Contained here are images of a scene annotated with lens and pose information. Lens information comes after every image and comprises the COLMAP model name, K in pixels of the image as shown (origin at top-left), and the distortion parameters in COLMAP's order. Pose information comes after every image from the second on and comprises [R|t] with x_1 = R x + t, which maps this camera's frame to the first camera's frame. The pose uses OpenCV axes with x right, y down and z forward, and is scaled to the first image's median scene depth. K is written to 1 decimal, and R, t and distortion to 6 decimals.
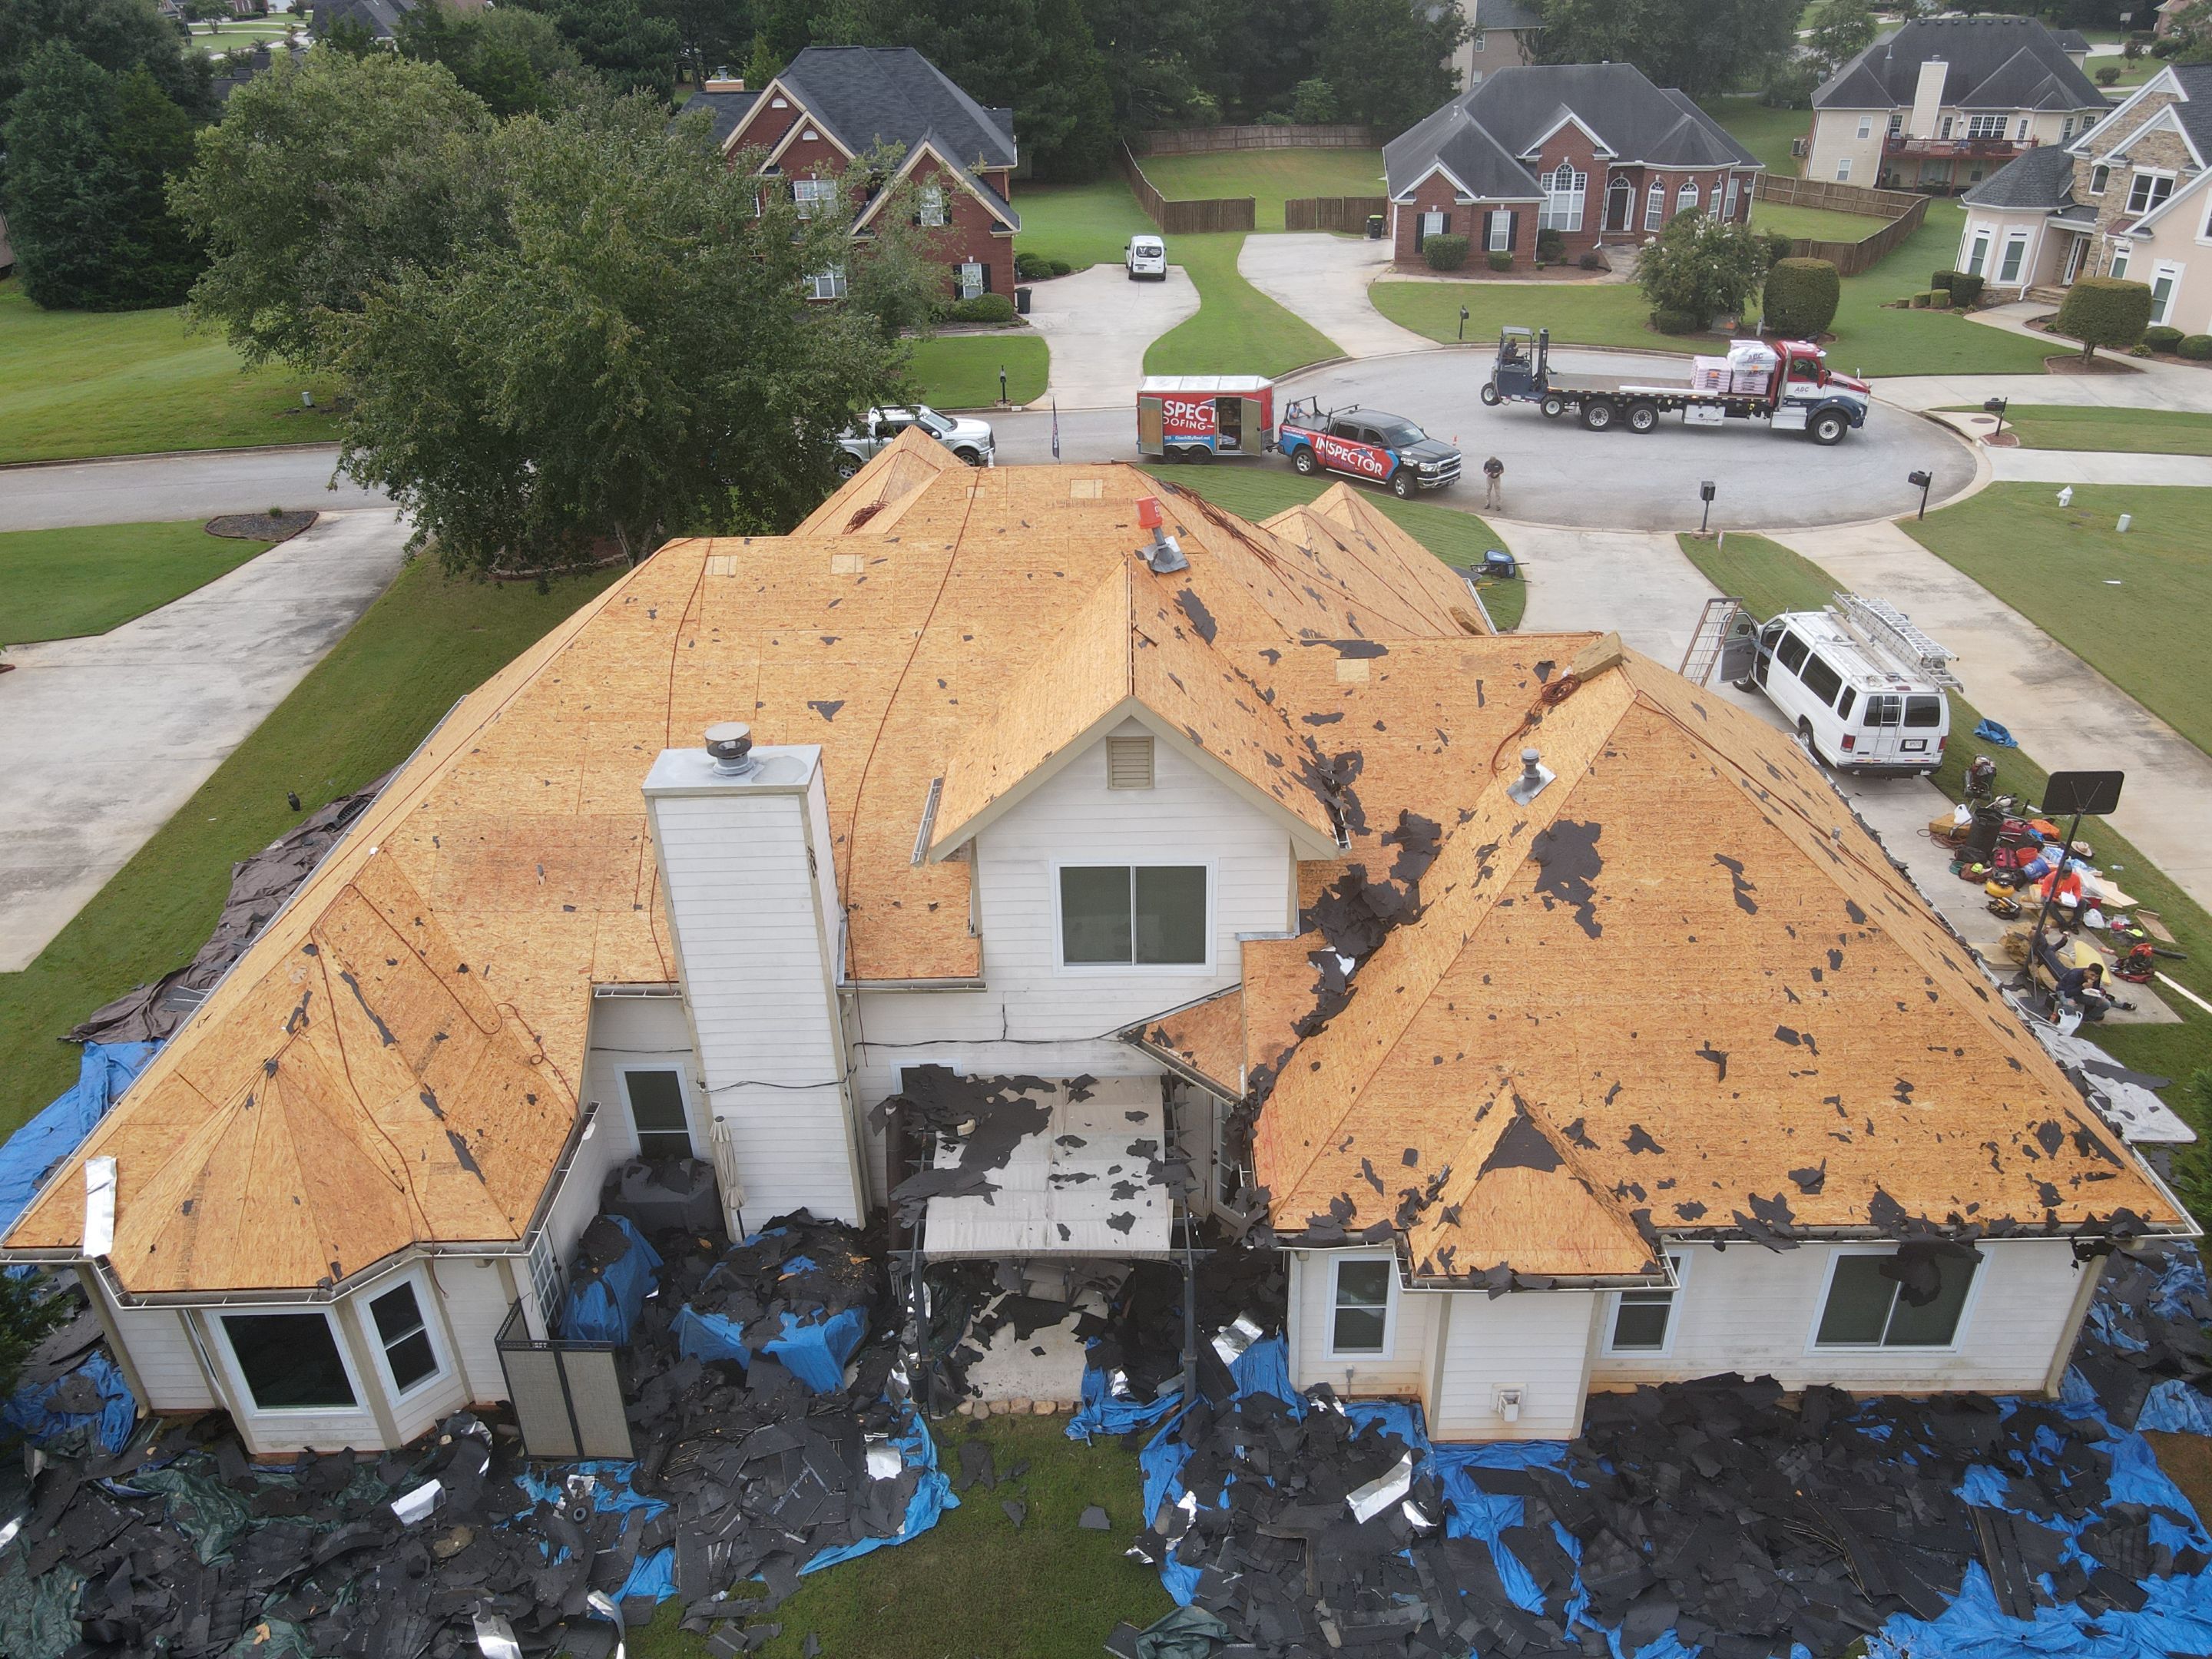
lens RADIAL K [[1616.3, 0, 1103.3], [0, 1616.3, 822.9], [0, 0, 1]] dist [0.005038, 0.010909]
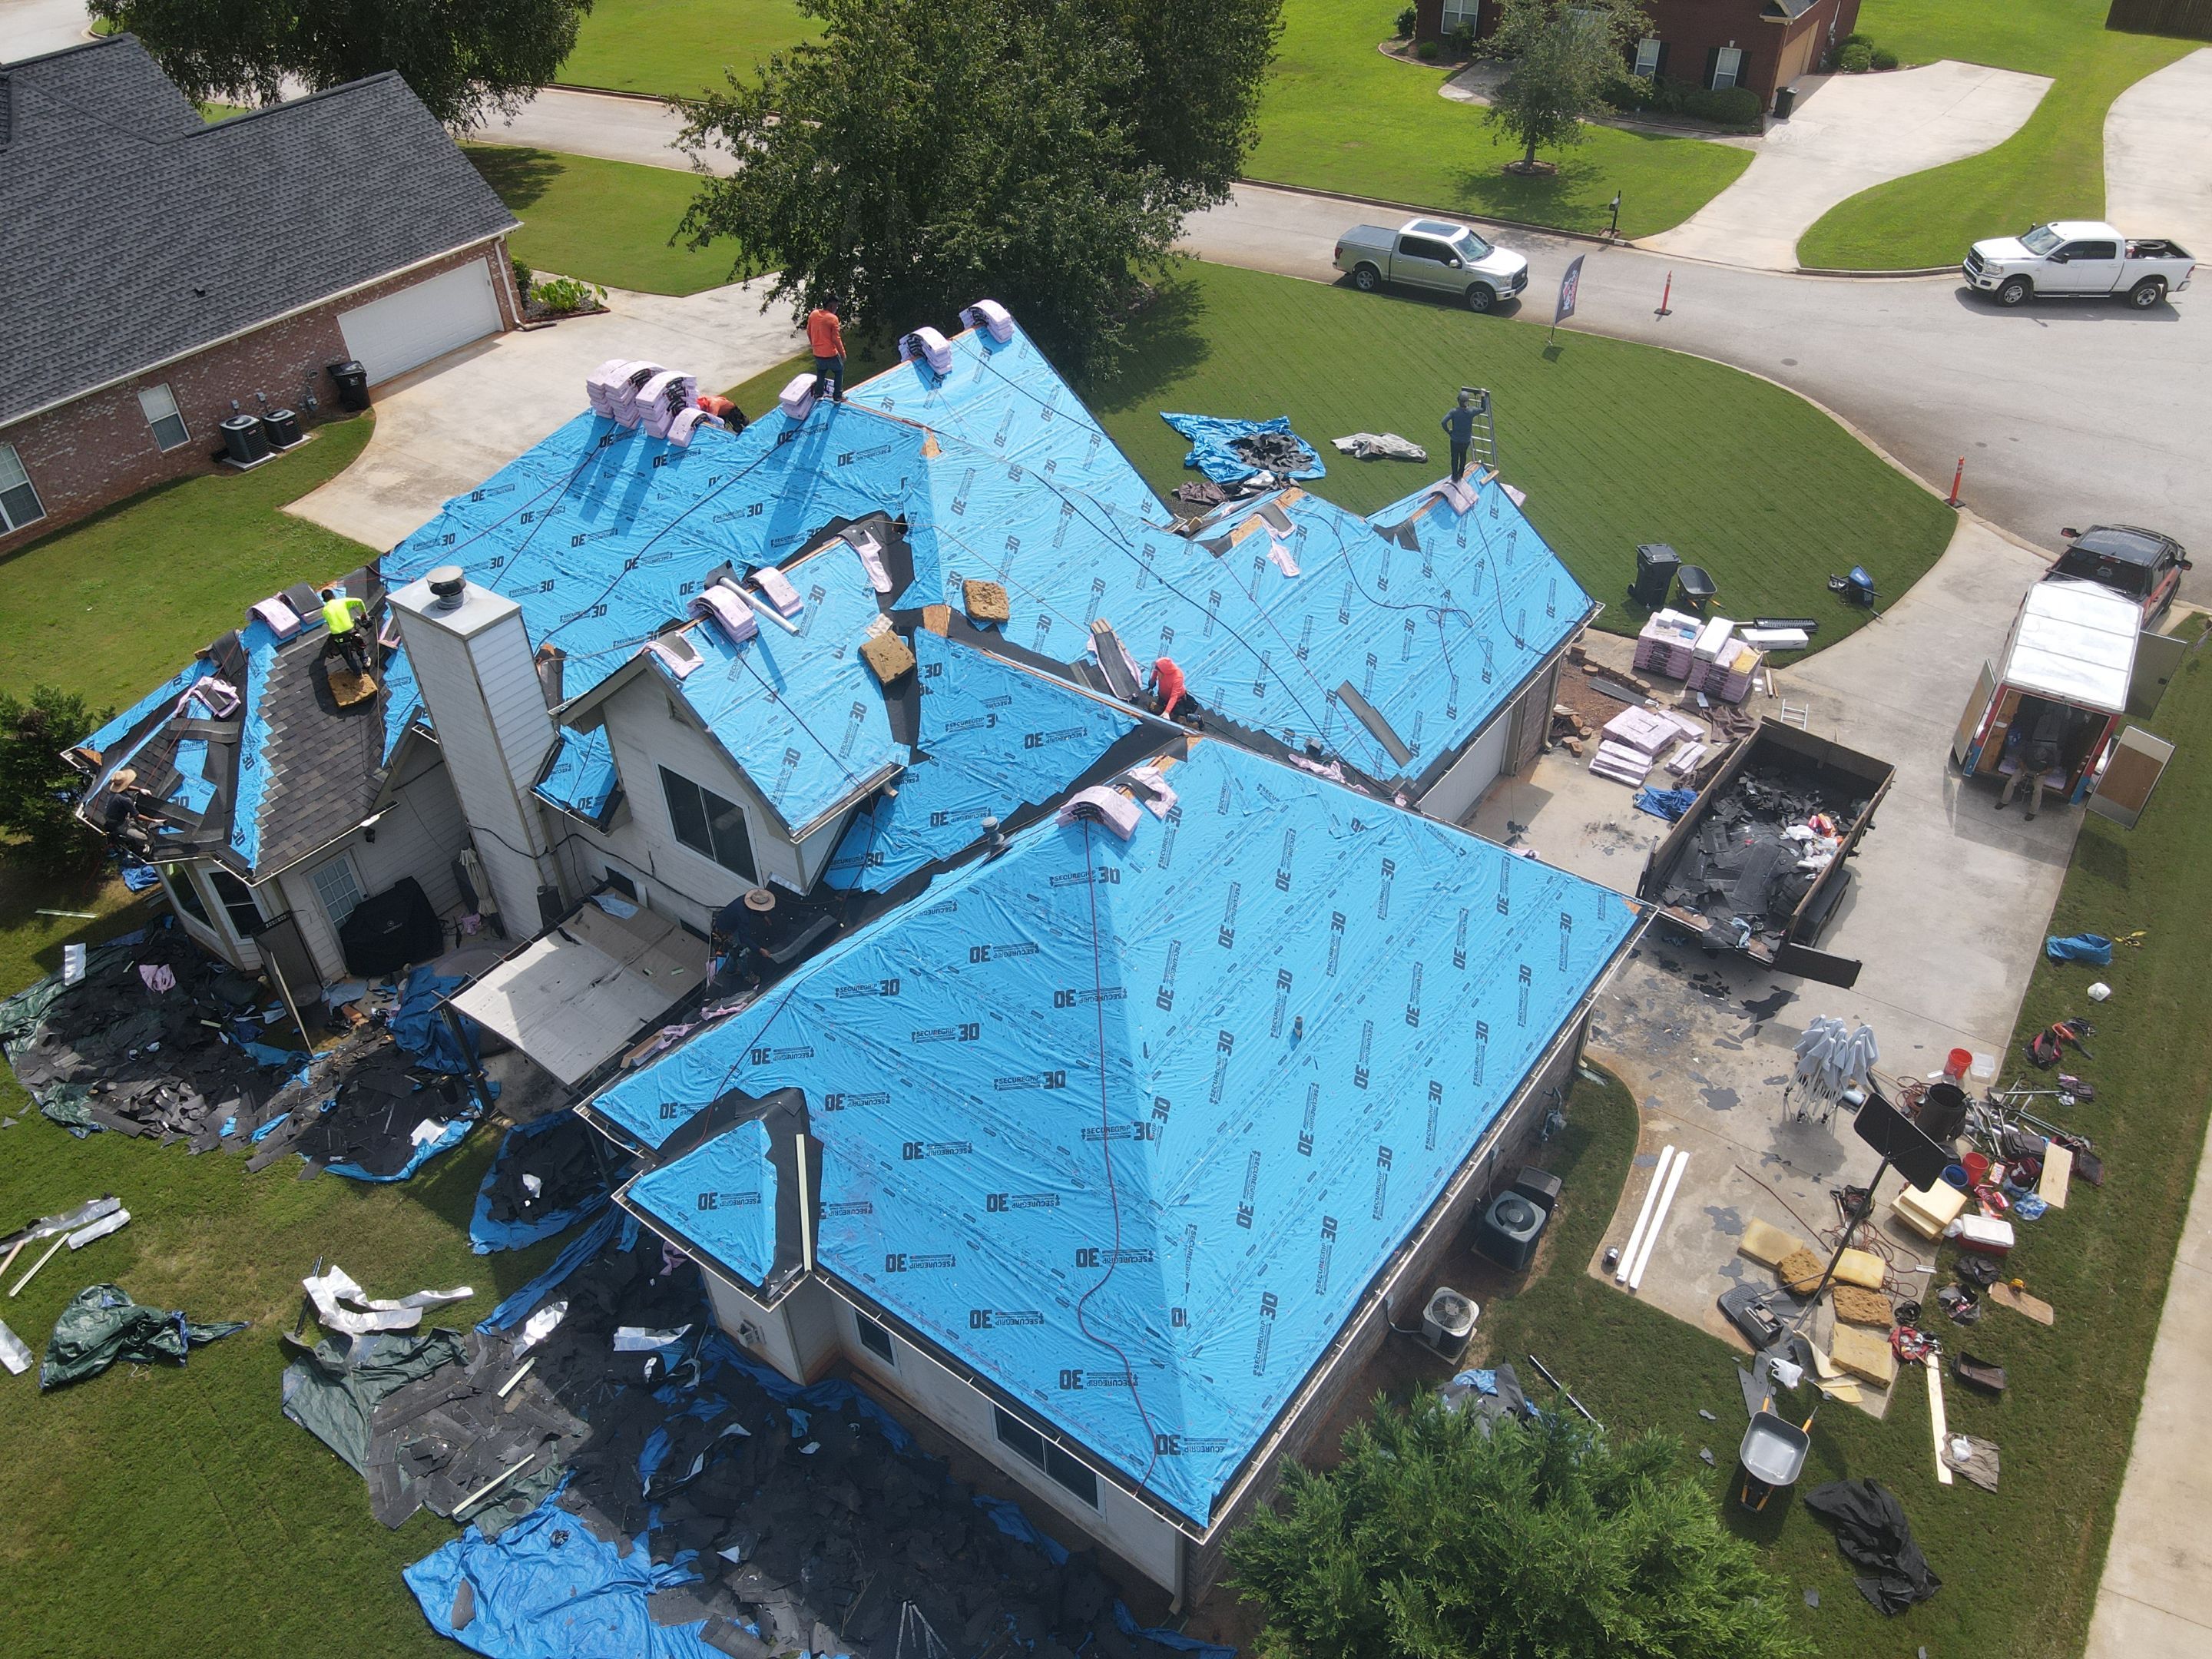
lens RADIAL K [[1616.3, 0, 1111.1], [0, 1616.3, 813.1], [0, 0, 1]] dist [0.005038, 0.010909]
pose [[0.807783, 0.372252, -0.457073, 0.404469], [-0.283373, 0.925132, 0.252647, -0.169043], [0.516901, -0.074562, 0.852792, 0.078590]]
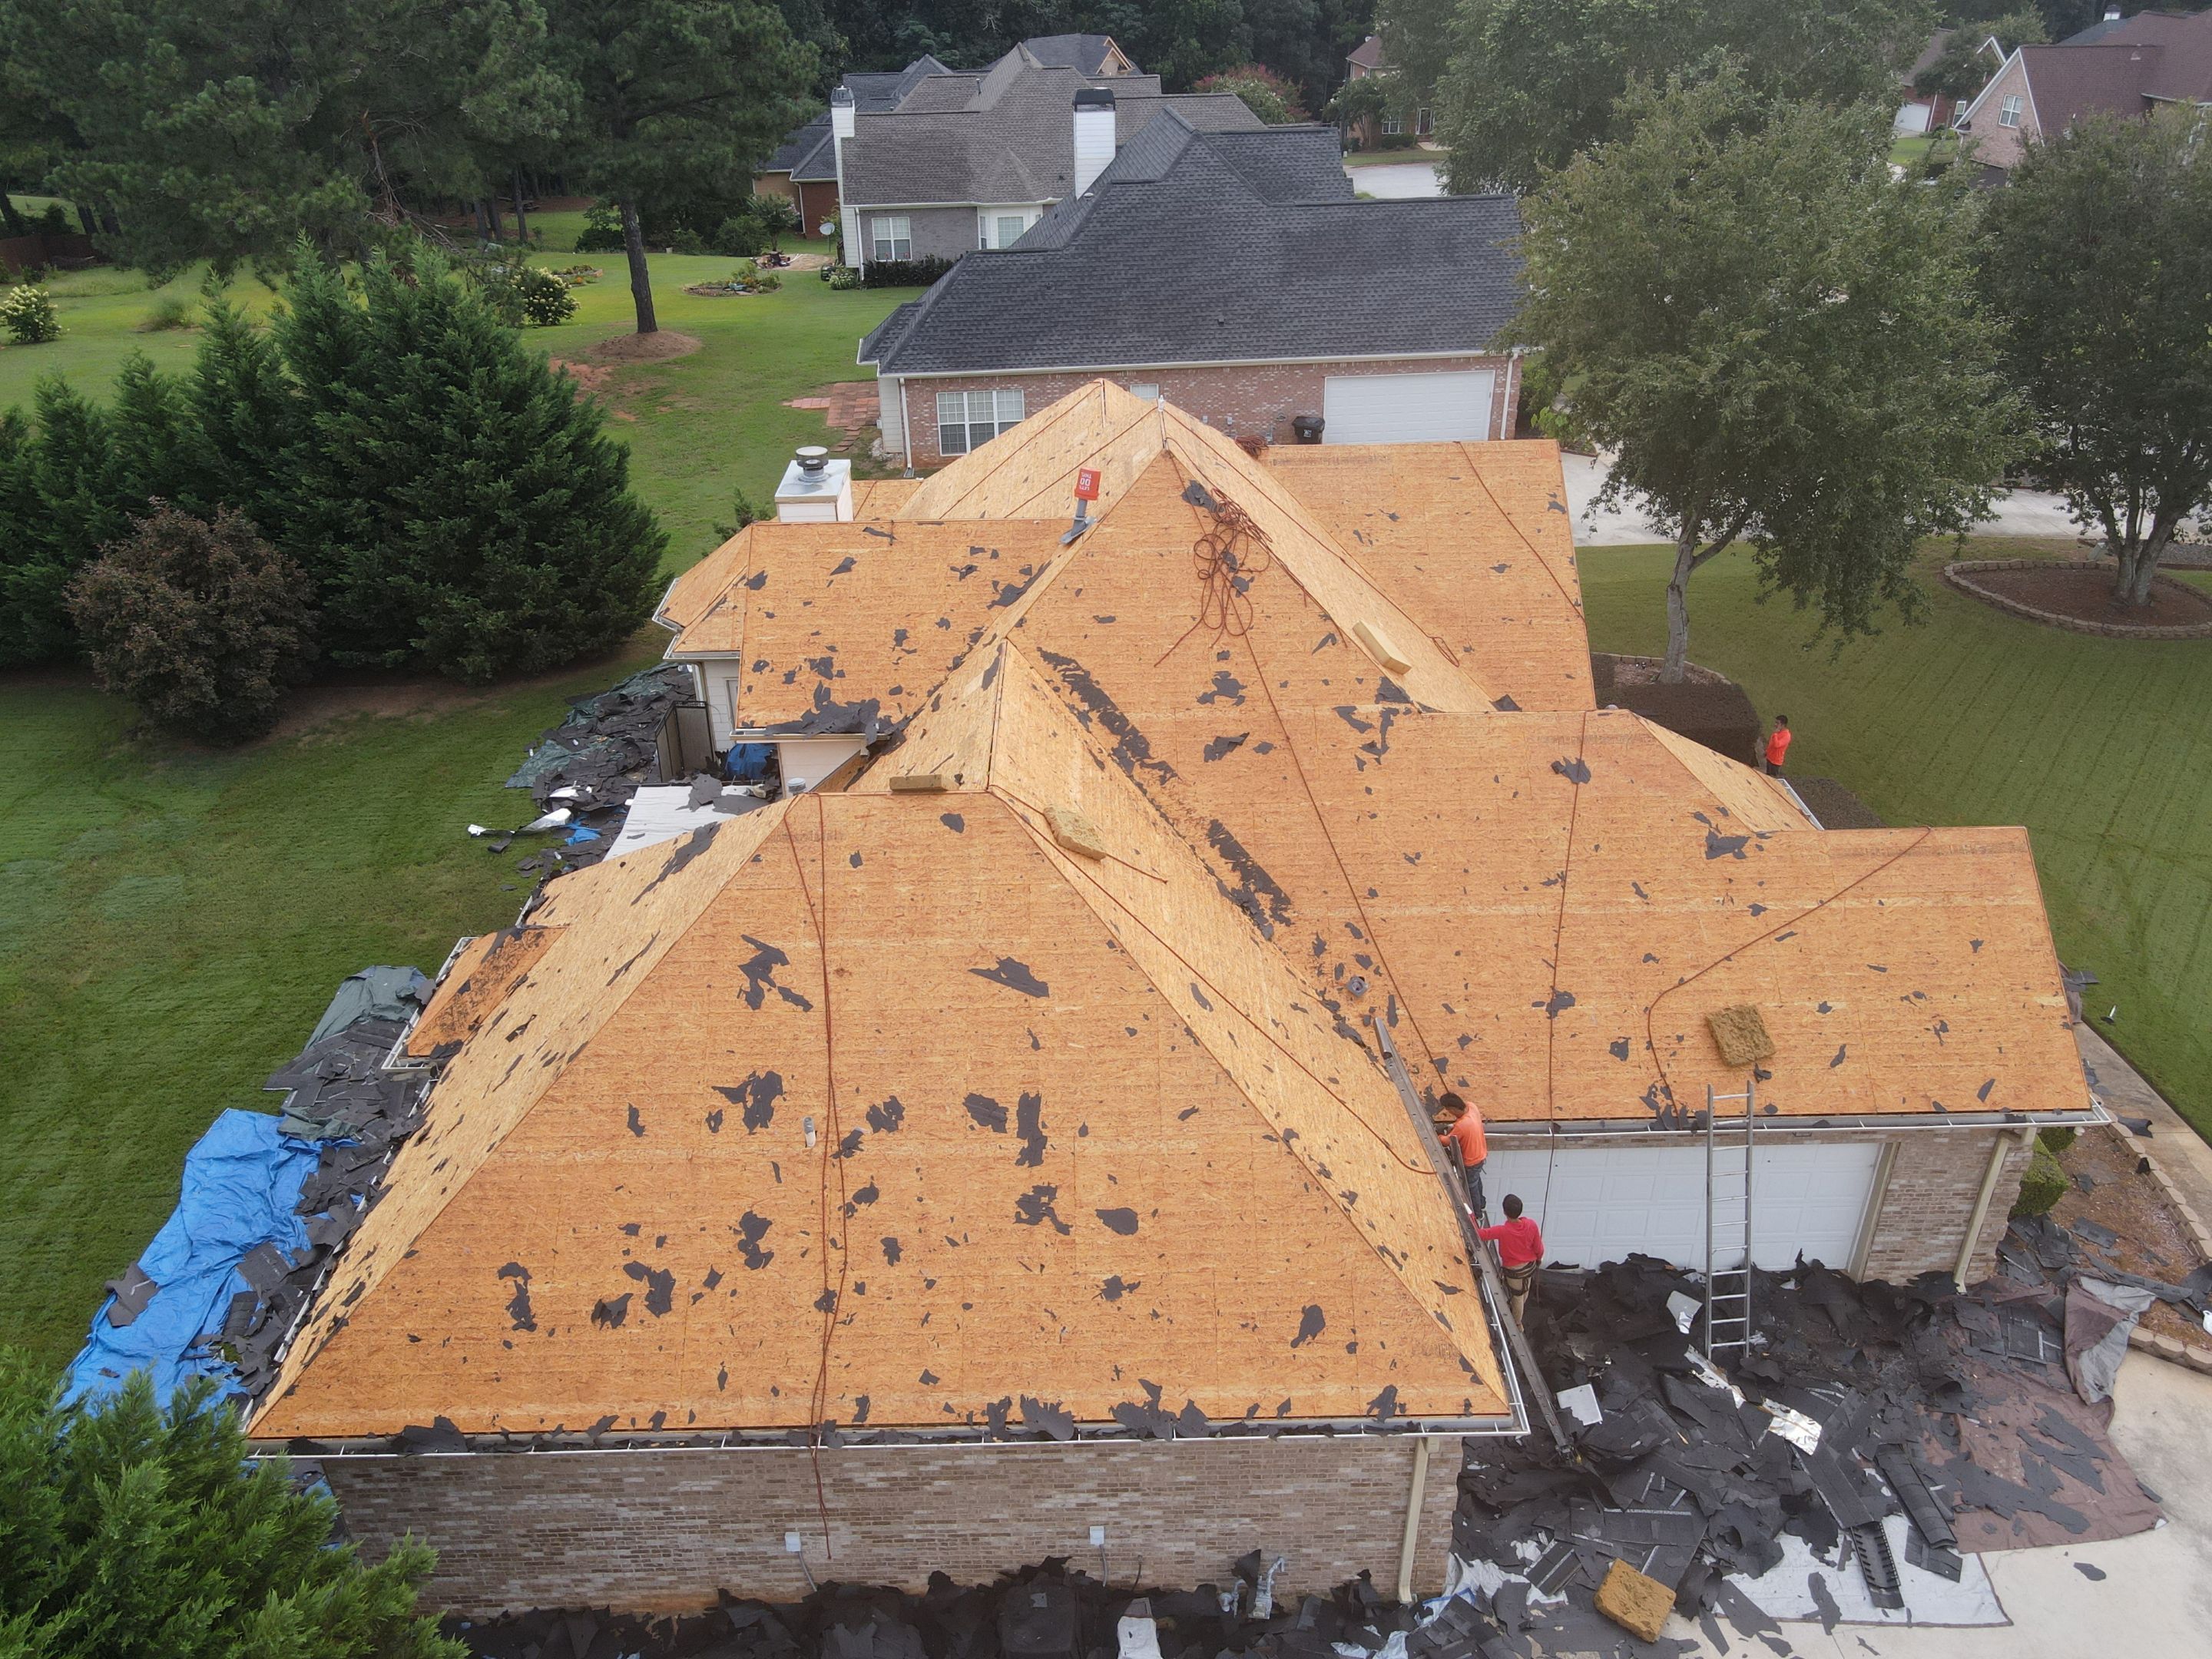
lens RADIAL K [[1616.3, 0, 1110.5], [0, 1616.3, 834.1], [0, 0, 1]] dist [0.005038, 0.010909]
pose [[0.021660, 0.524487, -0.851143, 0.554217], [-0.470527, 0.756510, 0.454199, -0.272926], [0.882120, 0.390648, 0.263171, 0.468992]]
